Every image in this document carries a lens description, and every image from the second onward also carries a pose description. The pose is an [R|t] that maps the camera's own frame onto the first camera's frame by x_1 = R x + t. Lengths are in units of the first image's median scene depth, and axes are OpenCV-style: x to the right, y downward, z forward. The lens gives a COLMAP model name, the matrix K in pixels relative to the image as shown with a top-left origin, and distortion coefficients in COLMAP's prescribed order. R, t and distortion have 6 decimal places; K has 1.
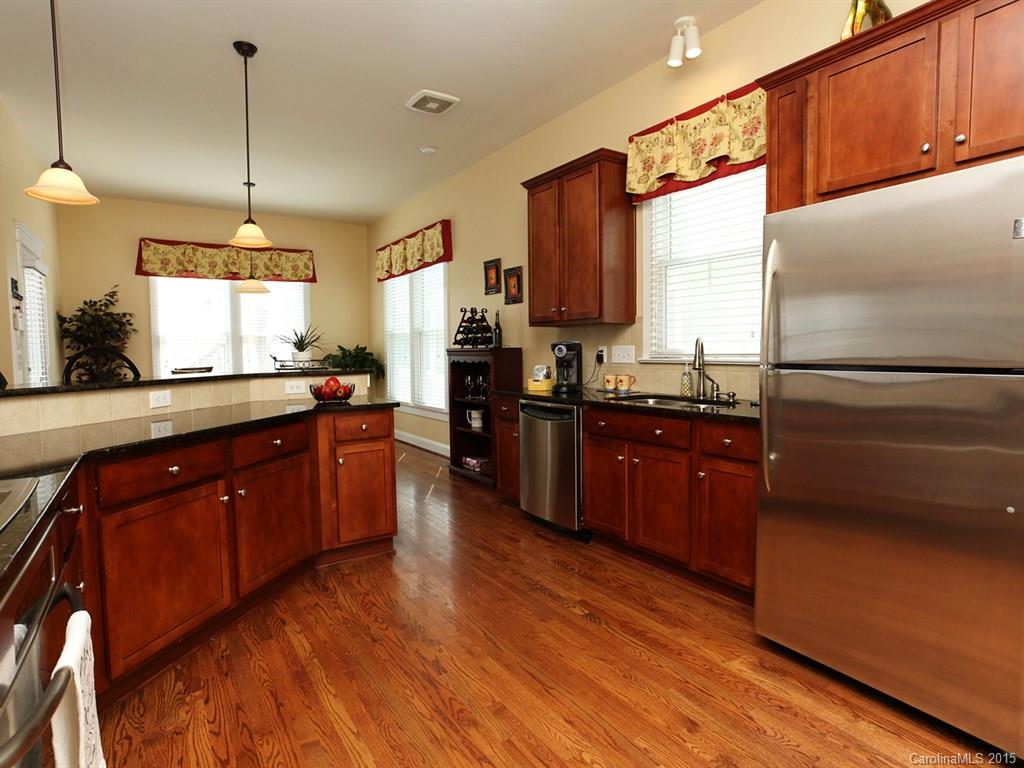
lens RADIAL K [[555.2, 0, 515.1], [0, 555.2, 380.5], [0, 0, 1]] dist [-0.050971, 0.027788]
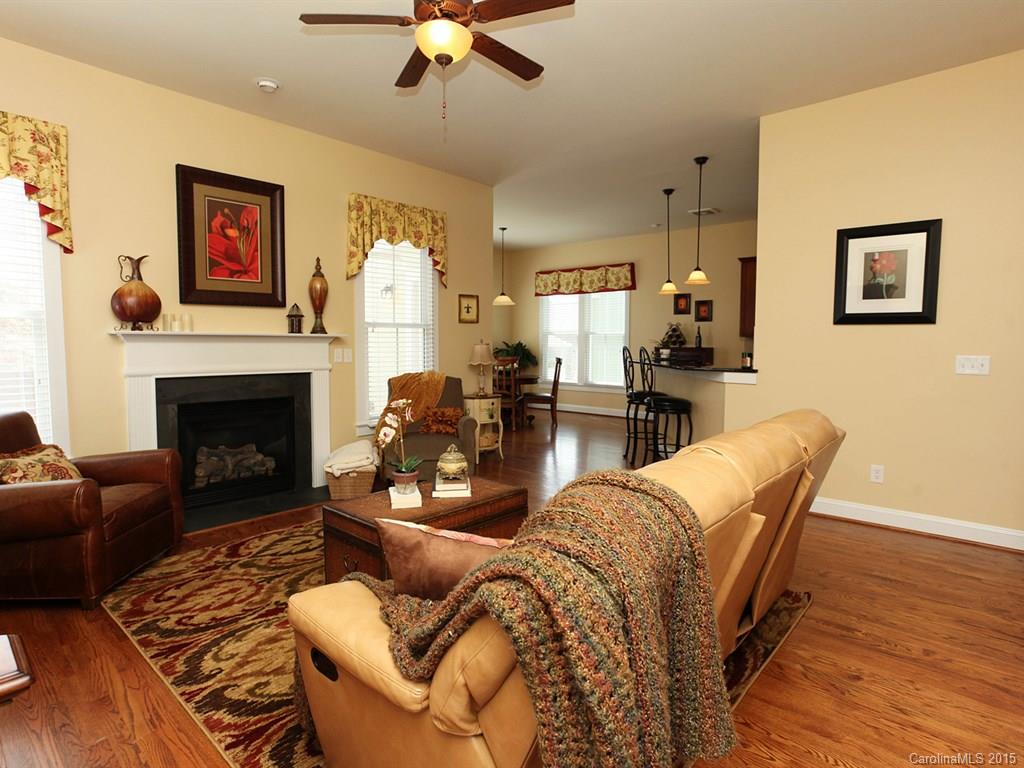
lens RADIAL K [[555.2, 0, 527.2], [0, 555.2, 370.1], [0, 0, 1]] dist [-0.050971, 0.027788]
pose [[0.962824, 0.001644, 0.270125, -1.492731], [-0.000175, 0.999985, -0.005461, 0.030573], [-0.270130, 0.005211, 0.962810, -0.736230]]
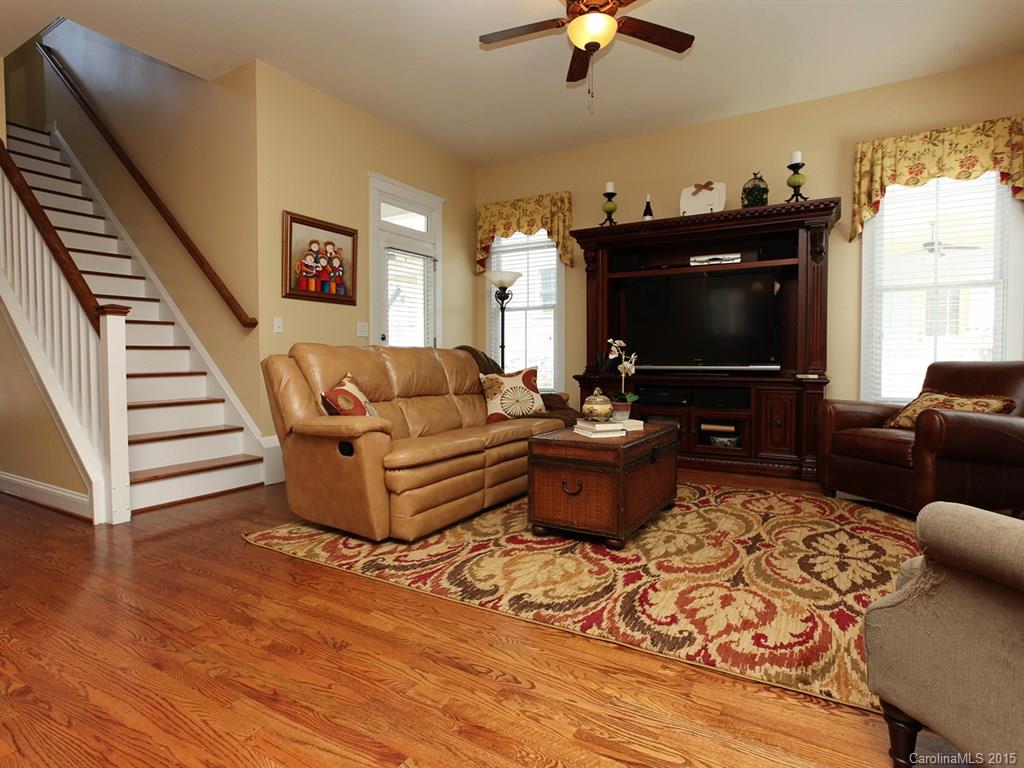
lens RADIAL K [[555.2, 0, 513.1], [0, 555.2, 383.0], [0, 0, 1]] dist [-0.050971, 0.027788]
pose [[-0.902402, 0.034328, -0.429527, -0.877943], [-0.011146, 0.994629, 0.102907, 0.048260], [0.430752, 0.097651, -0.897172, 0.860639]]
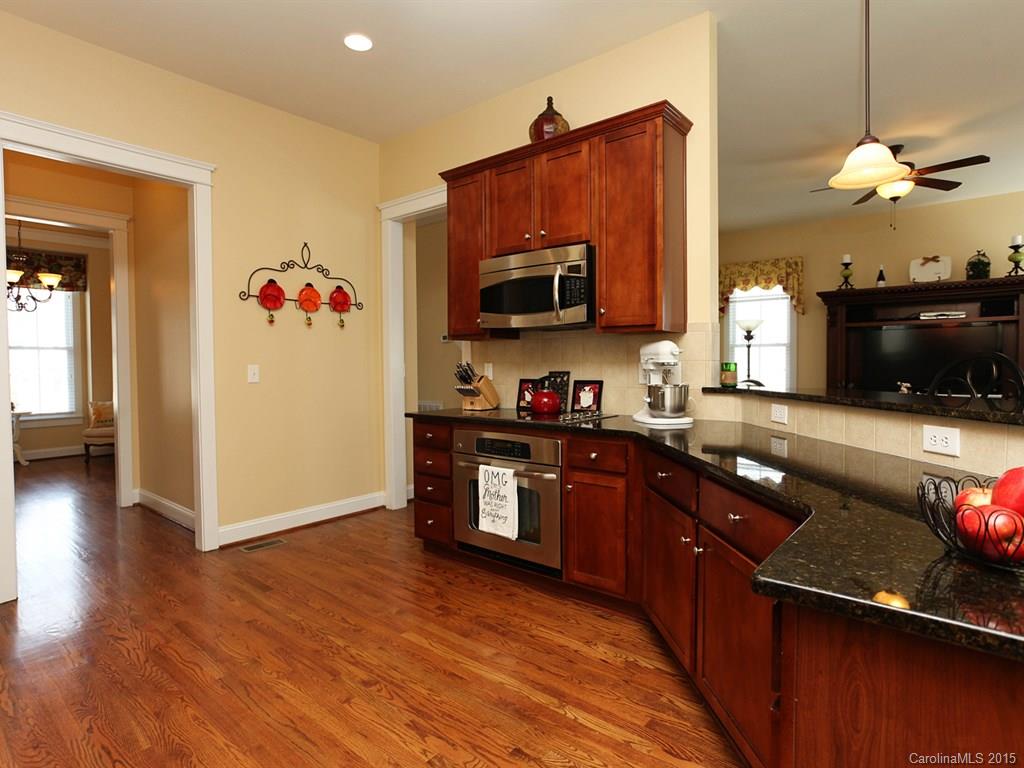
lens RADIAL K [[555.2, 0, 510.9], [0, 555.2, 384.7], [0, 0, 1]] dist [-0.050971, 0.027788]
pose [[-0.960409, 0.029089, -0.277071, -0.037167], [0.002548, 0.995410, 0.095673, -0.068136], [0.278582, 0.091179, -0.956075, 1.172266]]
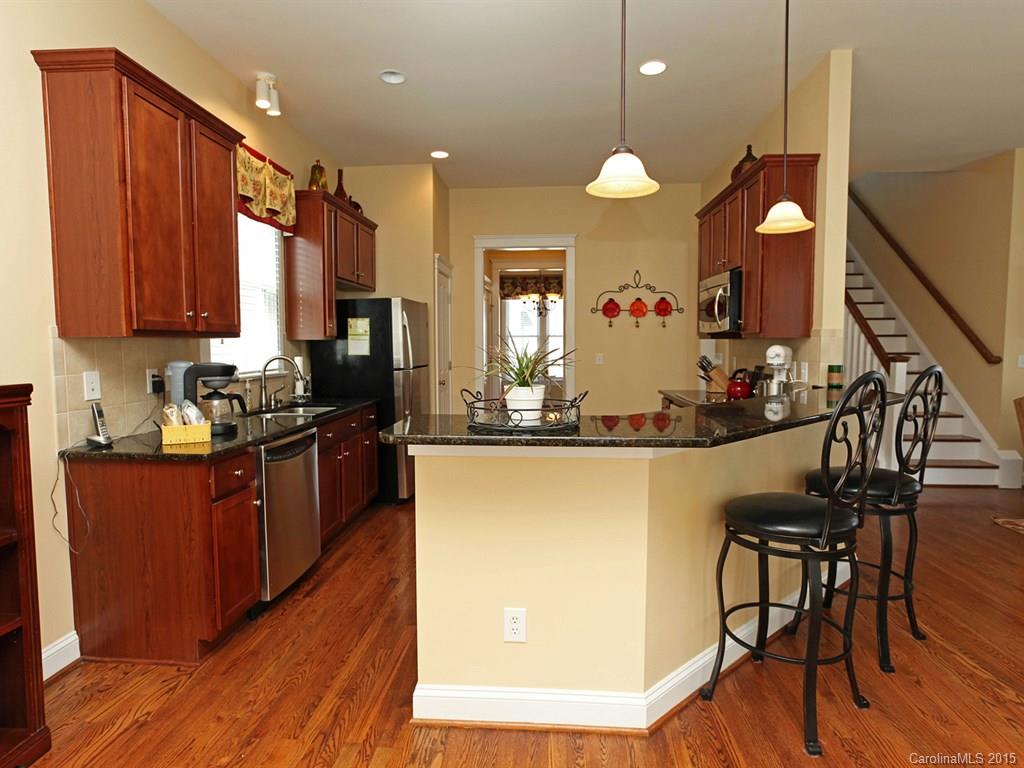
lens RADIAL K [[555.2, 0, 513.2], [0, 555.2, 369.7], [0, 0, 1]] dist [-0.050971, 0.027788]
pose [[-0.787294, -0.013931, 0.616420, -0.756758], [0.048810, 0.995199, 0.084832, -0.118105], [-0.614642, 0.096875, -0.782835, 1.540234]]
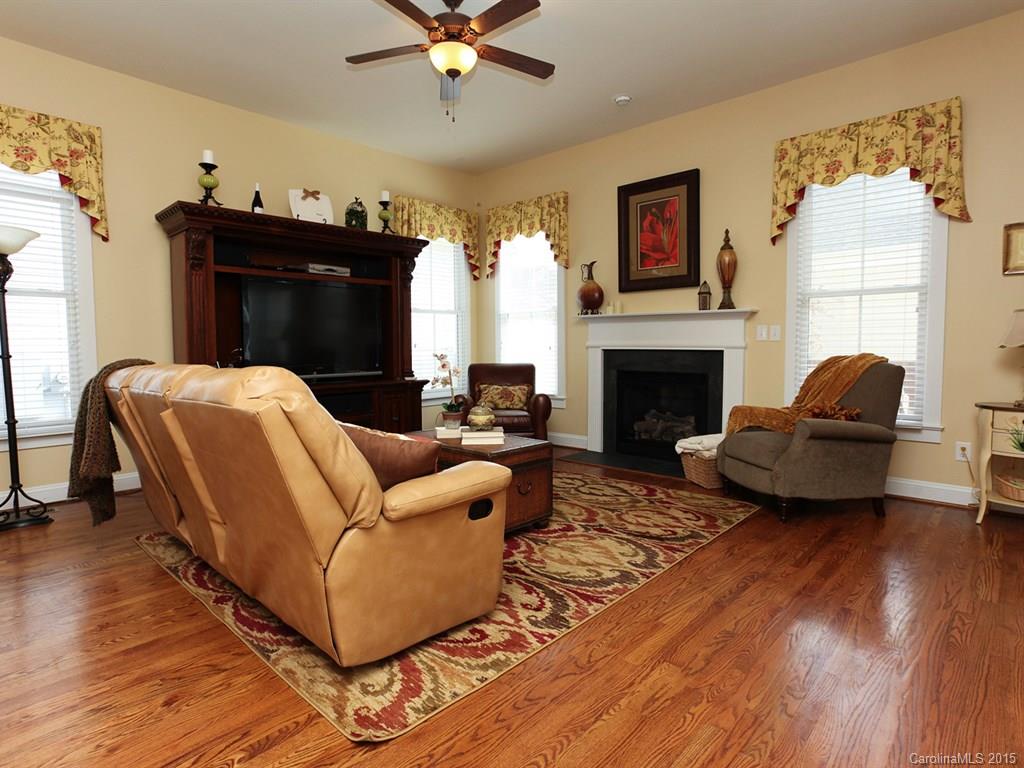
lens RADIAL K [[555.2, 0, 511.6], [0, 555.2, 383.2], [0, 0, 1]] dist [-0.050971, 0.027788]
pose [[0.230887, 0.074491, -0.970125, -0.426583], [-0.052825, 0.996554, 0.063948, 0.051521], [0.971545, 0.036482, 0.234027, -0.054543]]
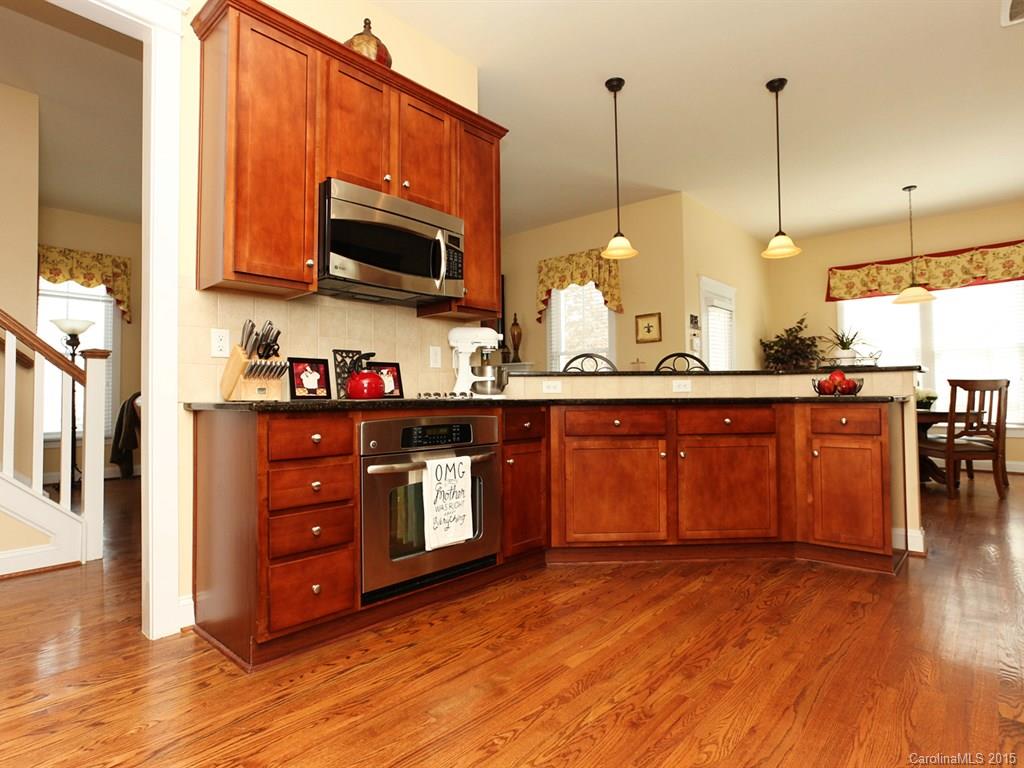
lens RADIAL K [[555.2, 0, 509.5], [0, 555.2, 382.4], [0, 0, 1]] dist [-0.050971, 0.027788]
pose [[0.246092, -0.016473, -0.969107, 0.453806], [-0.048801, 0.998377, -0.029363, 0.069940], [0.968017, 0.054519, 0.244888, 0.216508]]
